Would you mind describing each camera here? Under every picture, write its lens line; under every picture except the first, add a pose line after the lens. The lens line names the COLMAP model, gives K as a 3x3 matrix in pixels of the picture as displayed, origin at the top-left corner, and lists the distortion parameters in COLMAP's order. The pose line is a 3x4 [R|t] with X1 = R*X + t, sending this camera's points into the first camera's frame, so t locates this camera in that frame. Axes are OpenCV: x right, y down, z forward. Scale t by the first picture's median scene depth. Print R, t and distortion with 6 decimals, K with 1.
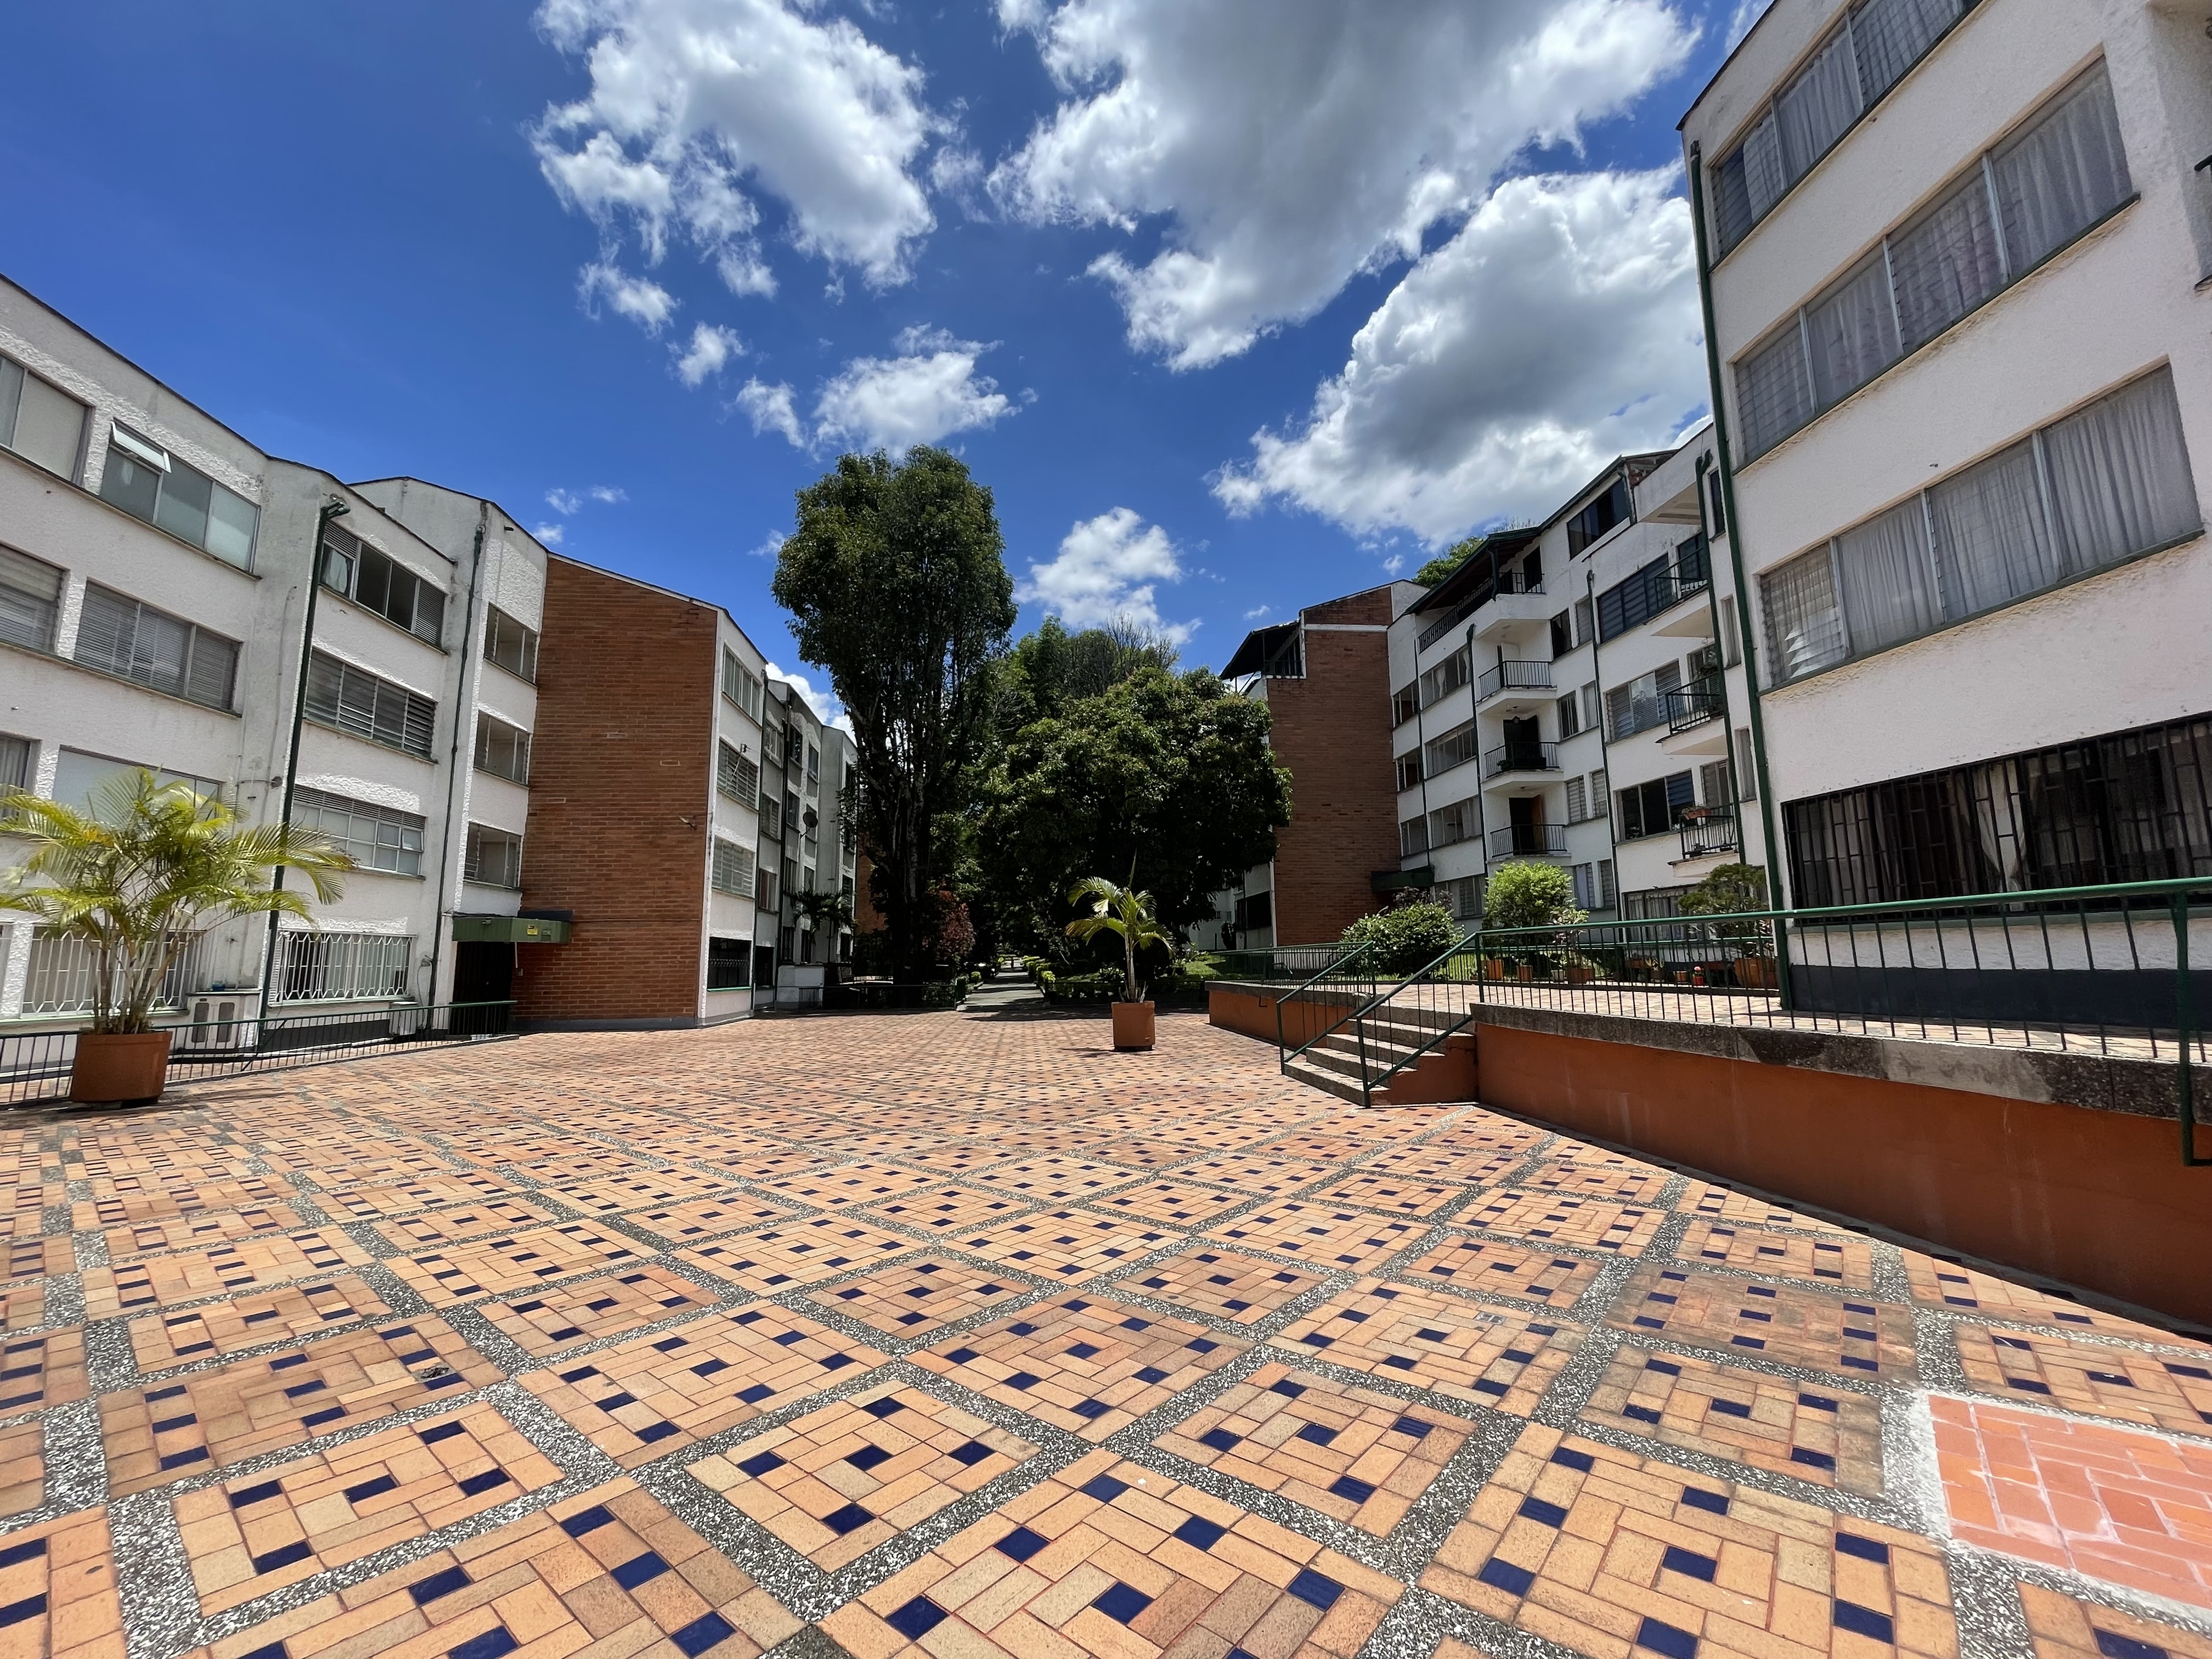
lens RADIAL K [[893.5, 0, 1104.6], [0, 893.5, 828.8], [0, 0, 1]] dist [-0.000504, 0.001181]
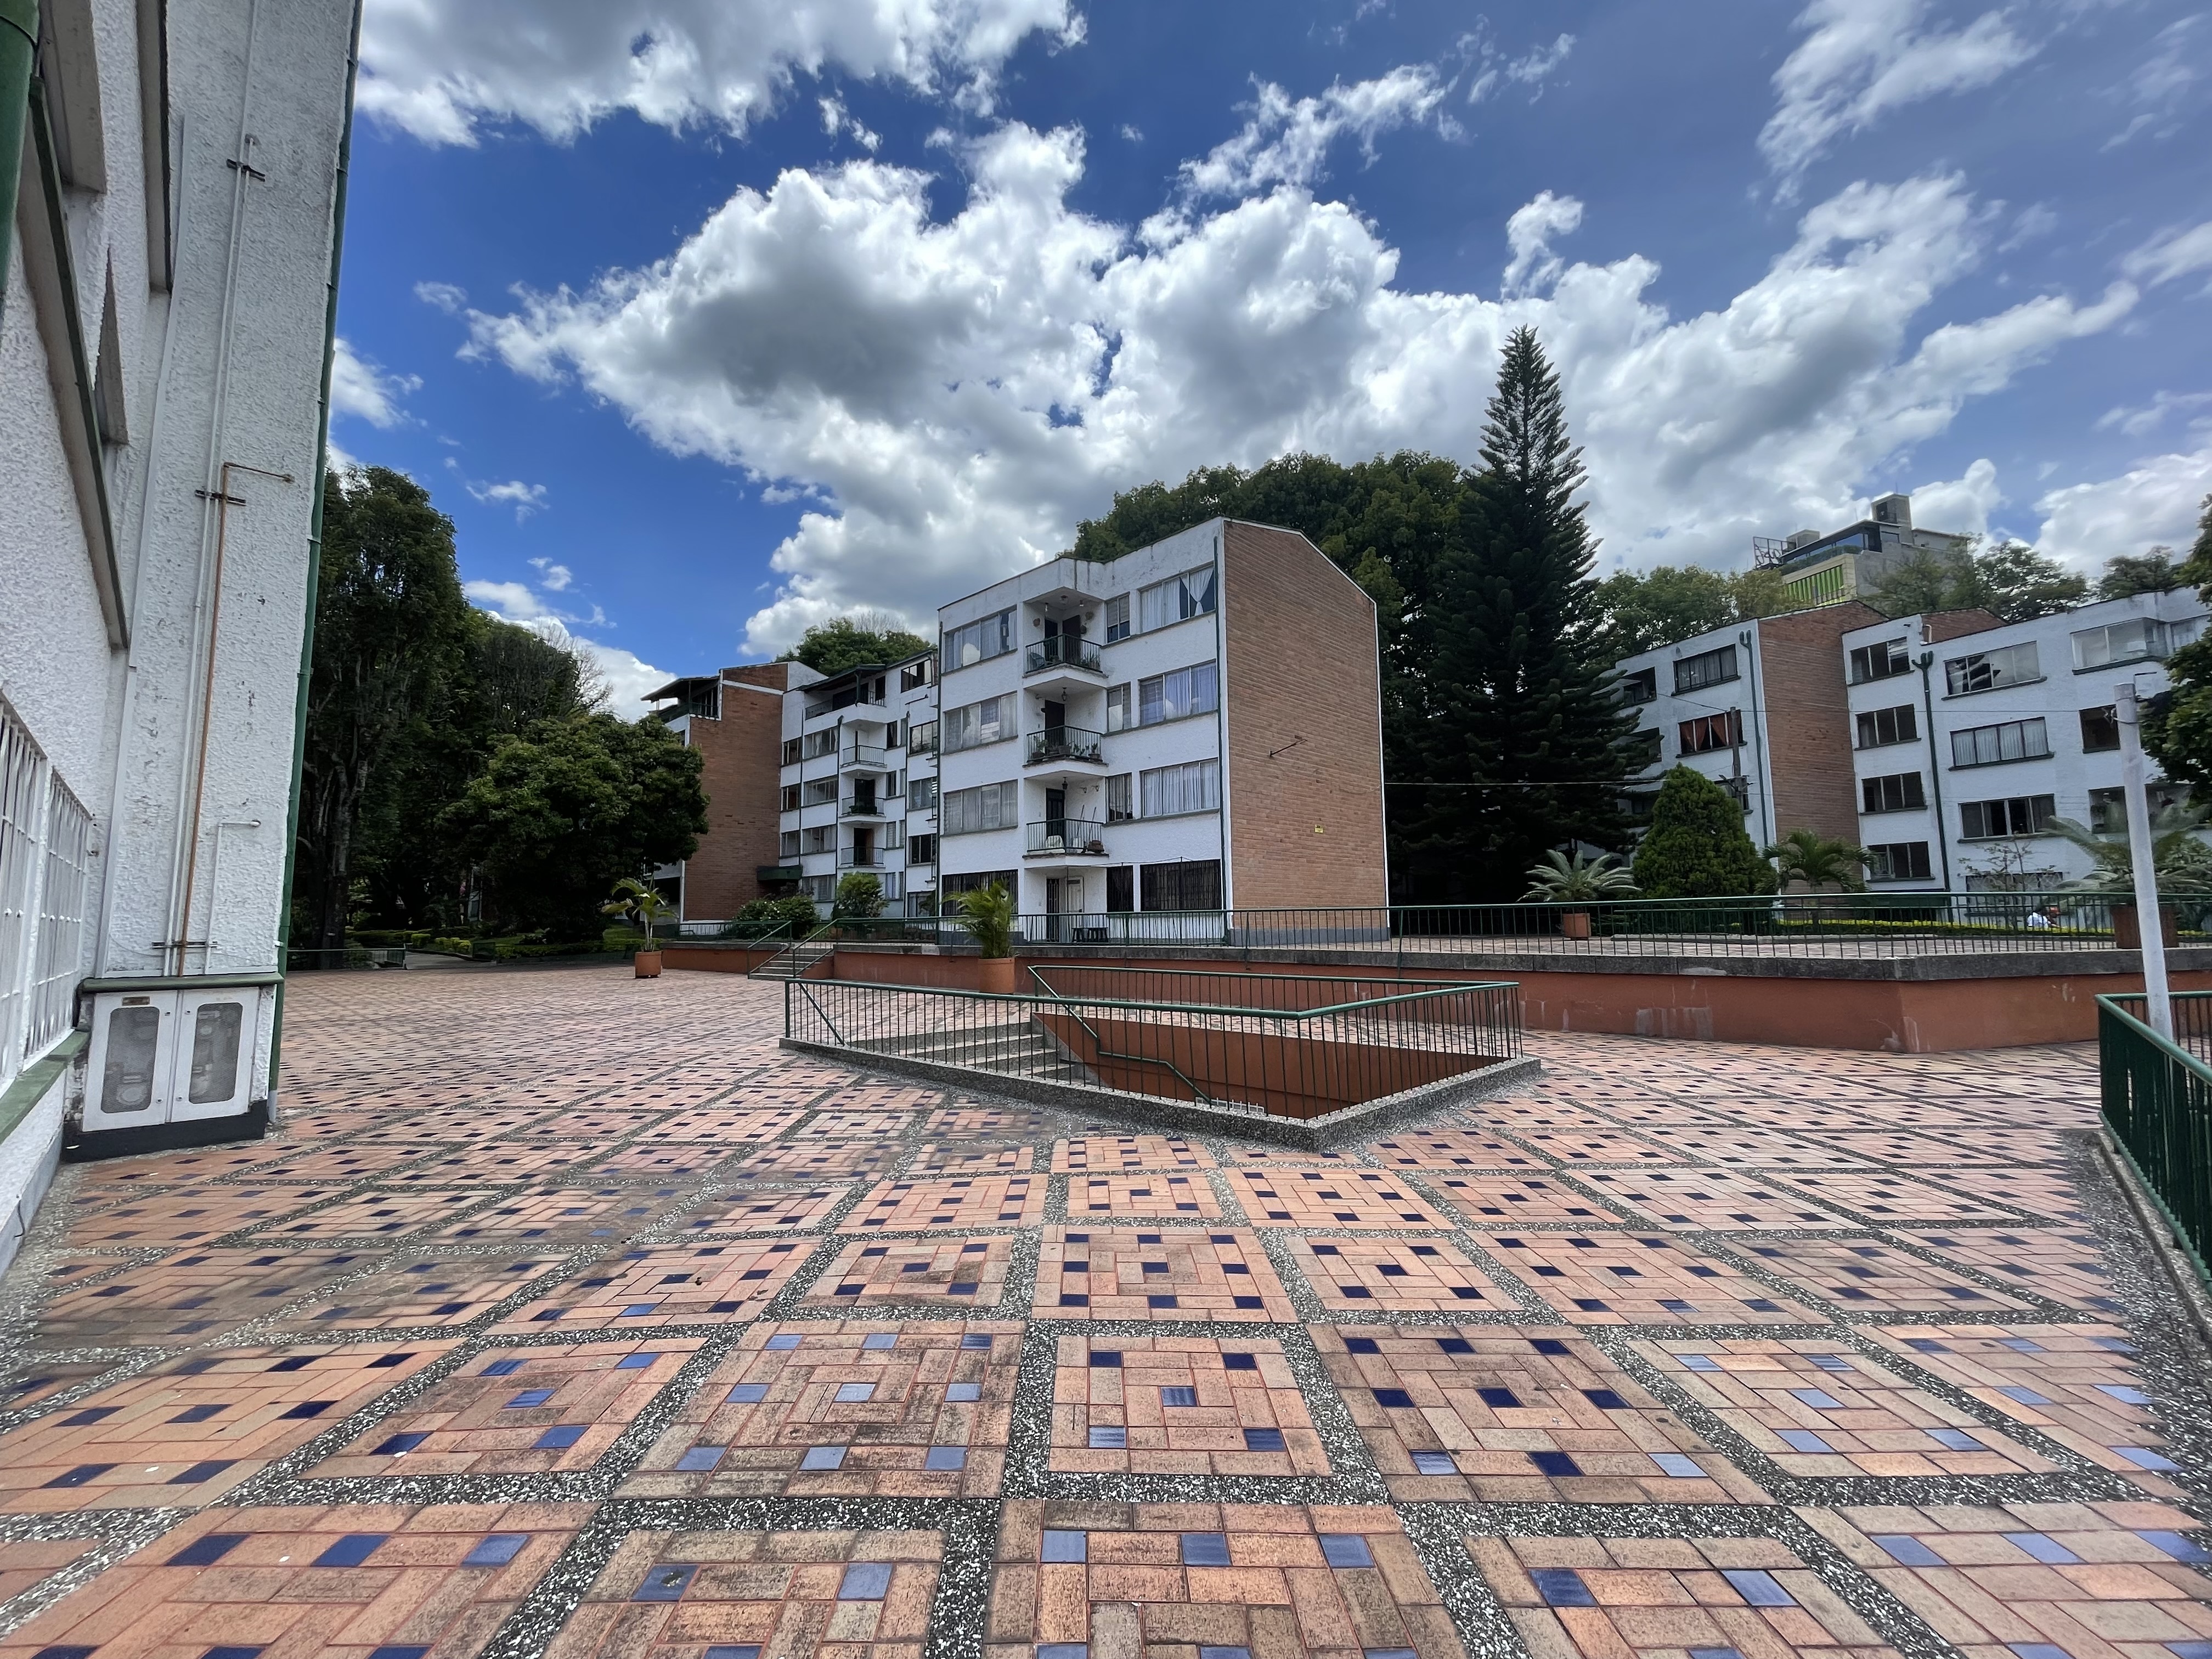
lens RADIAL K [[893.5, 0, 1097.2], [0, 893.5, 835.1], [0, 0, 1]] dist [-0.000504, 0.001181]
pose [[0.764039, 0.067241, 0.641656, -0.245293], [-0.093311, 0.995614, 0.006774, -0.073302], [-0.638386, -0.065049, 0.766963, -0.518060]]
